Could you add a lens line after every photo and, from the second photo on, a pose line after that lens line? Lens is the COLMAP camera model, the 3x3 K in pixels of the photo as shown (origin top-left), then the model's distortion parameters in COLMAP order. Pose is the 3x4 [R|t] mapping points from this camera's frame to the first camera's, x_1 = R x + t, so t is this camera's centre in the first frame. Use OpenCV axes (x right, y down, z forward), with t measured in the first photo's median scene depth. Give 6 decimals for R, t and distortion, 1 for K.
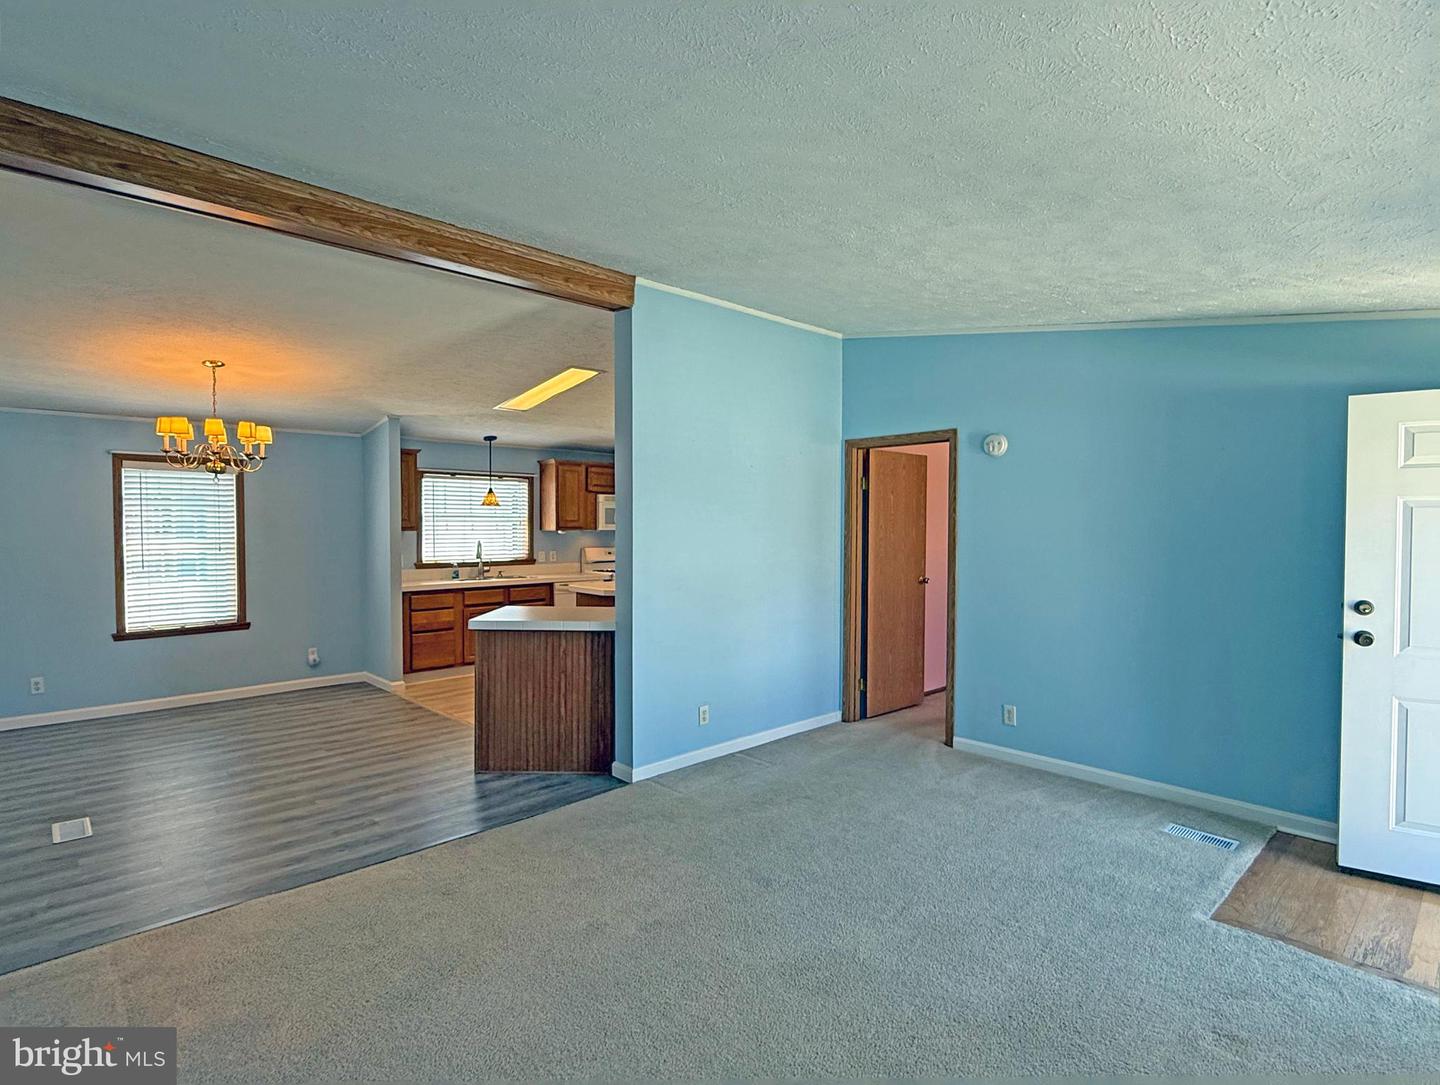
lens RADIAL K [[753.3, 0, 715.9], [0, 753.3, 543.4], [0, 0, 1]] dist [0.003761, 0.000406]
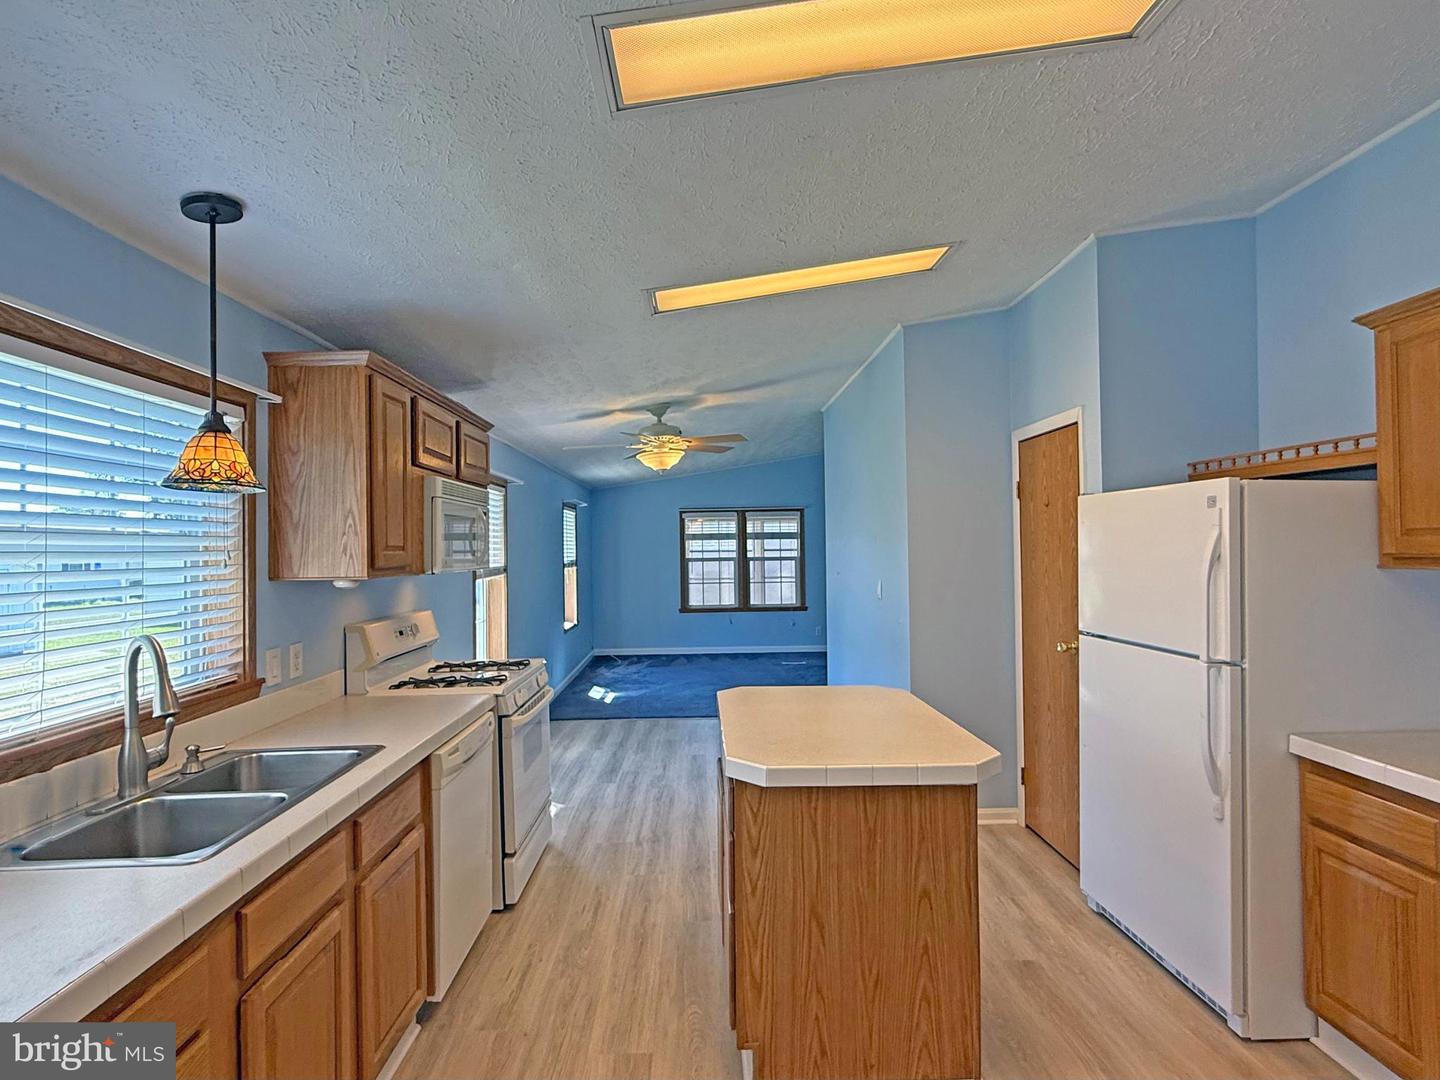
lens RADIAL K [[753.3, 0, 715.9], [0, 753.3, 540.9], [0, 0, 1]] dist [0.003761, 0.000406]
pose [[0.664268, -0.002236, 0.747491, -0.418112], [0.034778, 0.999005, -0.027917, -0.022826], [-0.746685, 0.044541, 0.663685, 0.812092]]
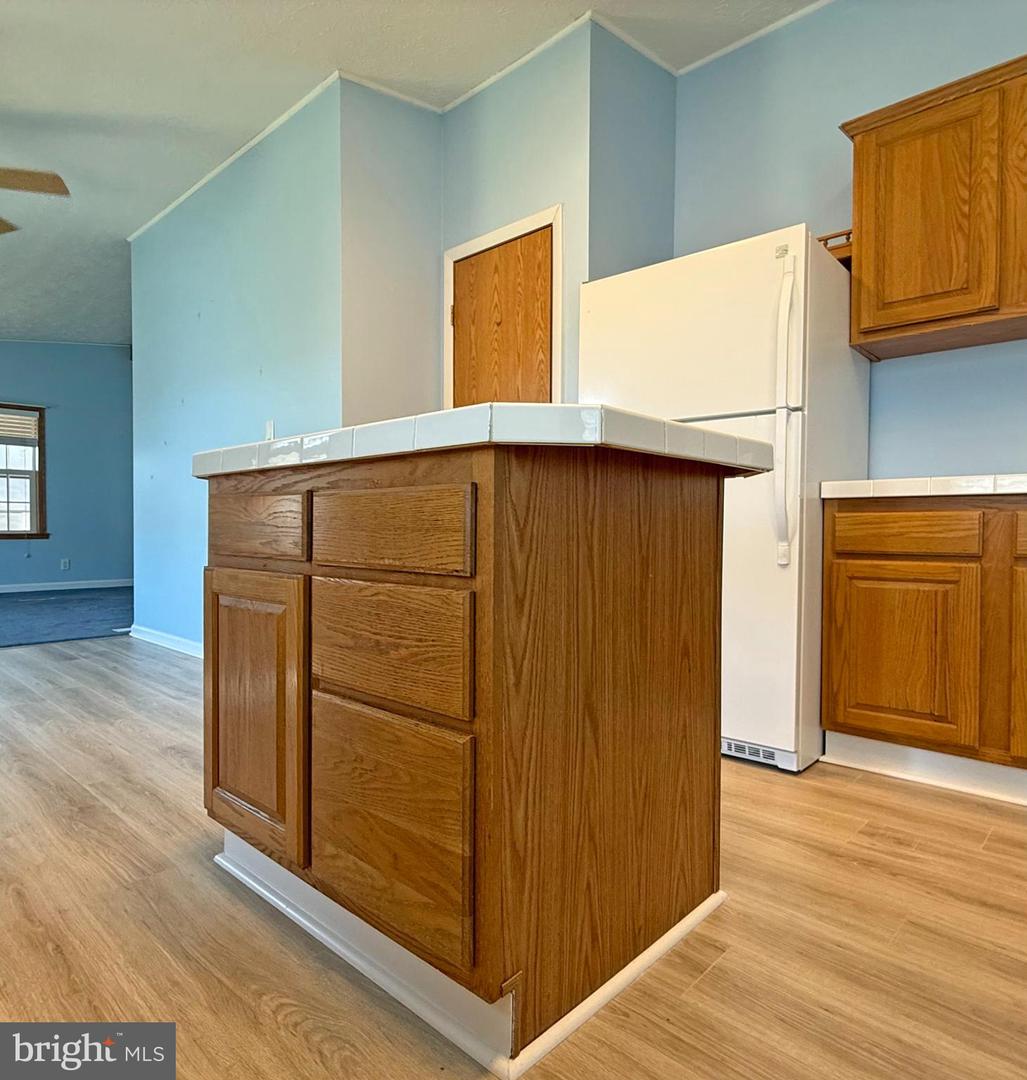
lens RADIAL K [[698.0, 0, 512.7], [0, 698.0, 537.5], [0, 0, 1]] dist [0.003173, -0.004170]
pose [[-0.060258, -0.021541, 0.997950, -0.324662], [0.028530, 0.999322, 0.023293, 0.076051], [-0.997775, 0.029875, -0.059602, 1.014362]]
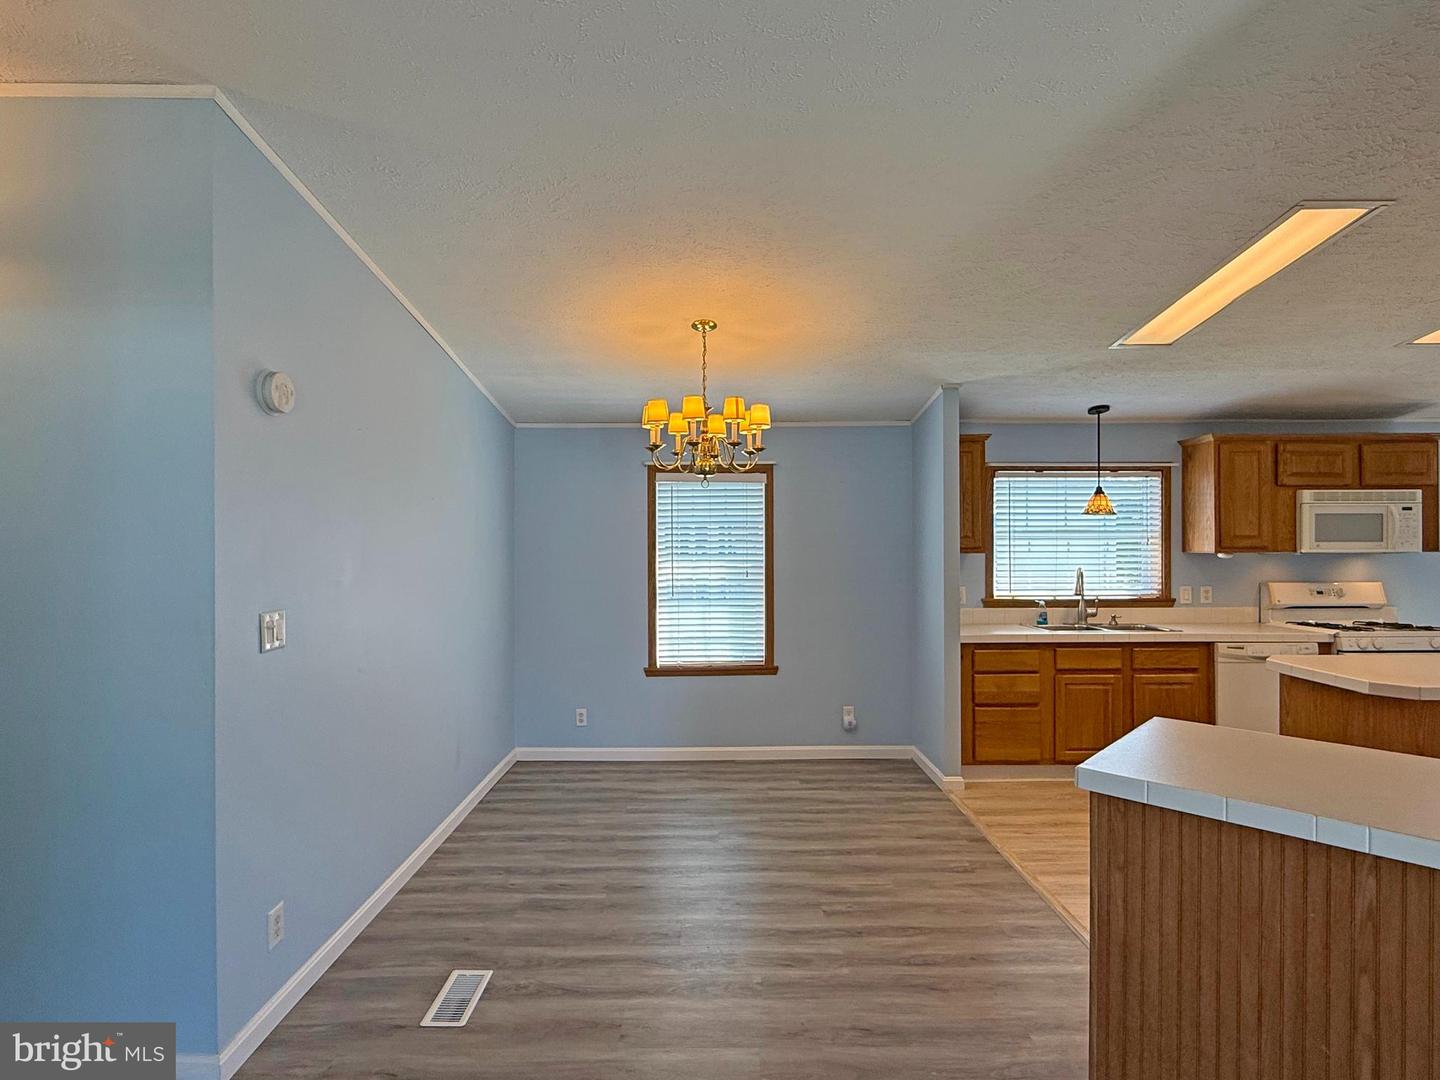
lens RADIAL K [[738.4, 0, 716.9], [0, 738.4, 541.1], [0, 0, 1]] dist [-0.000031, 0.001249]
pose [[0.734551, -0.004976, -0.678536, -0.125134], [-0.013570, 0.999665, -0.022020, -0.009799], [0.678418, 0.025383, 0.734237, 0.356942]]
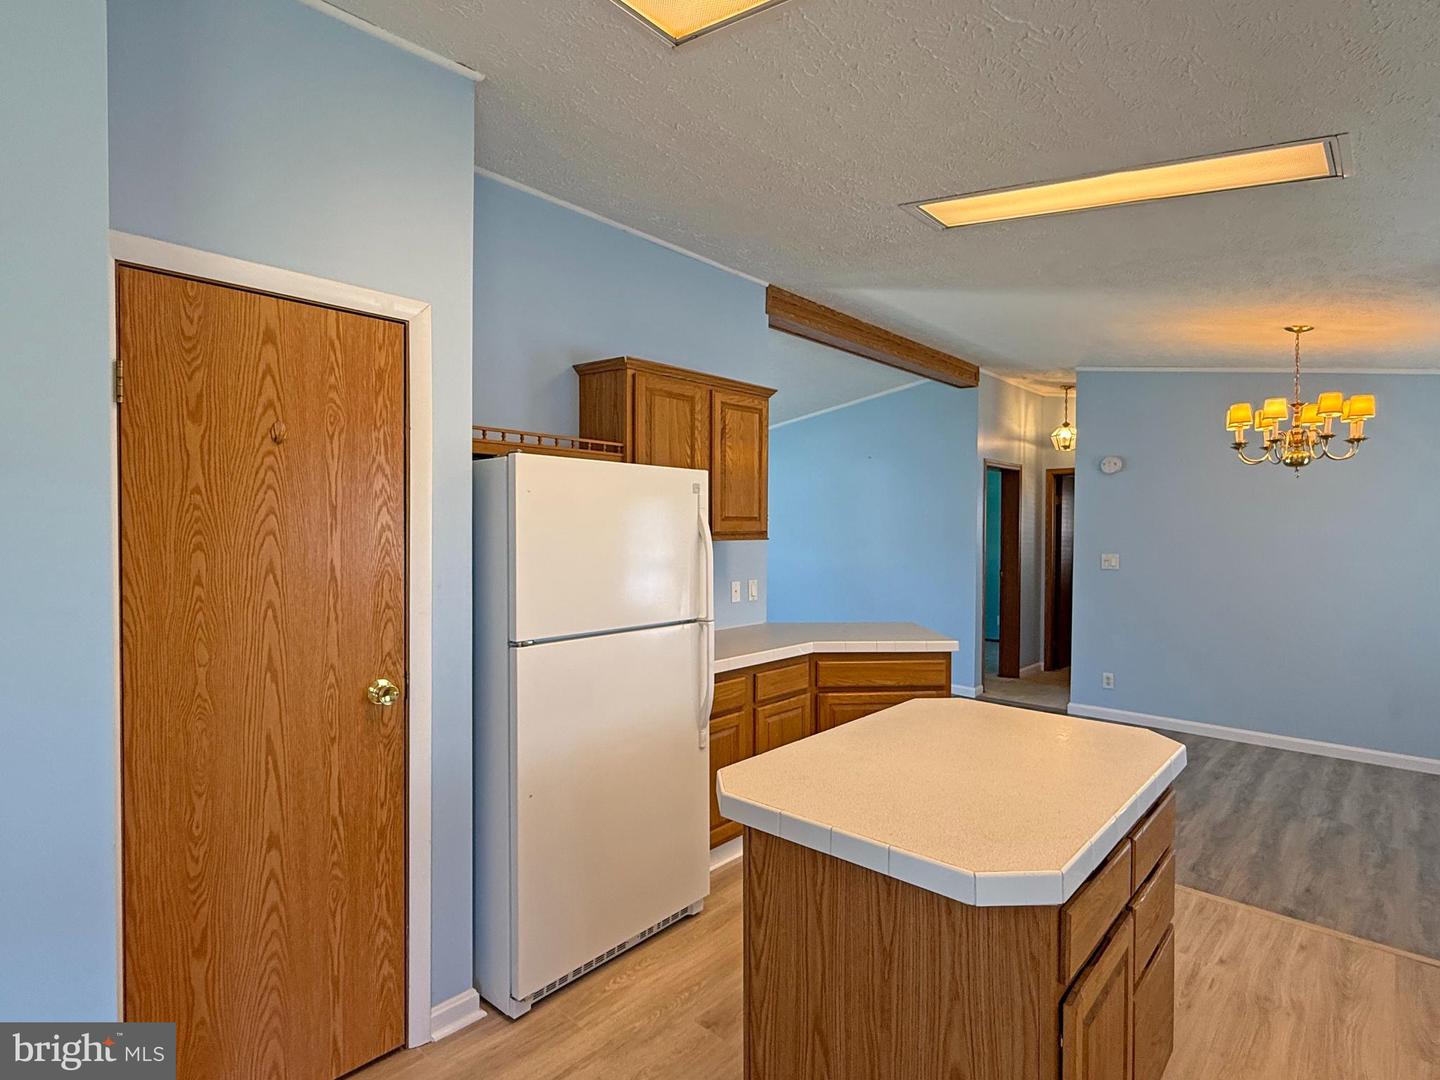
lens RADIAL K [[738.4, 0, 716.9], [0, 738.4, 541.1], [0, 0, 1]] dist [-0.000031, 0.001249]
pose [[-0.997052, -0.006147, -0.076476, 0.004210], [-0.010005, 0.998691, 0.050163, -0.033853], [0.076068, 0.050780, -0.995809, 1.268935]]
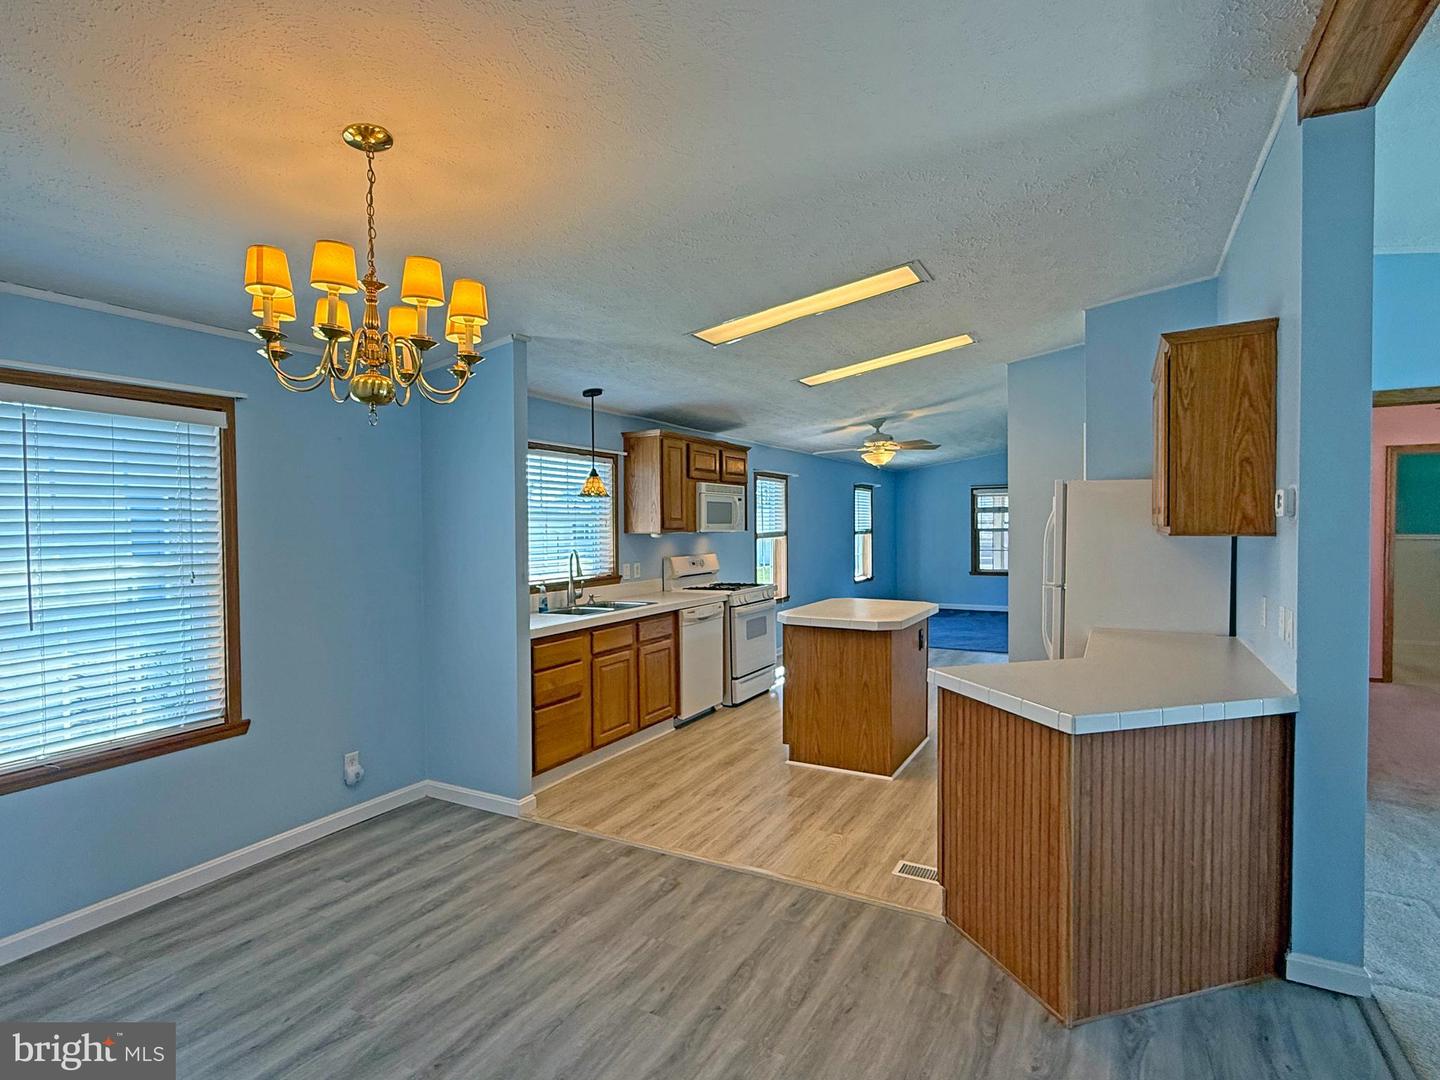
lens RADIAL K [[738.4, 0, 716.9], [0, 738.4, 541.1], [0, 0, 1]] dist [-0.000031, 0.001249]
pose [[0.949427, -0.016143, 0.313574, -0.447657], [0.018012, 0.999833, -0.003065, -0.008076], [-0.313472, 0.008558, 0.949559, 0.405683]]
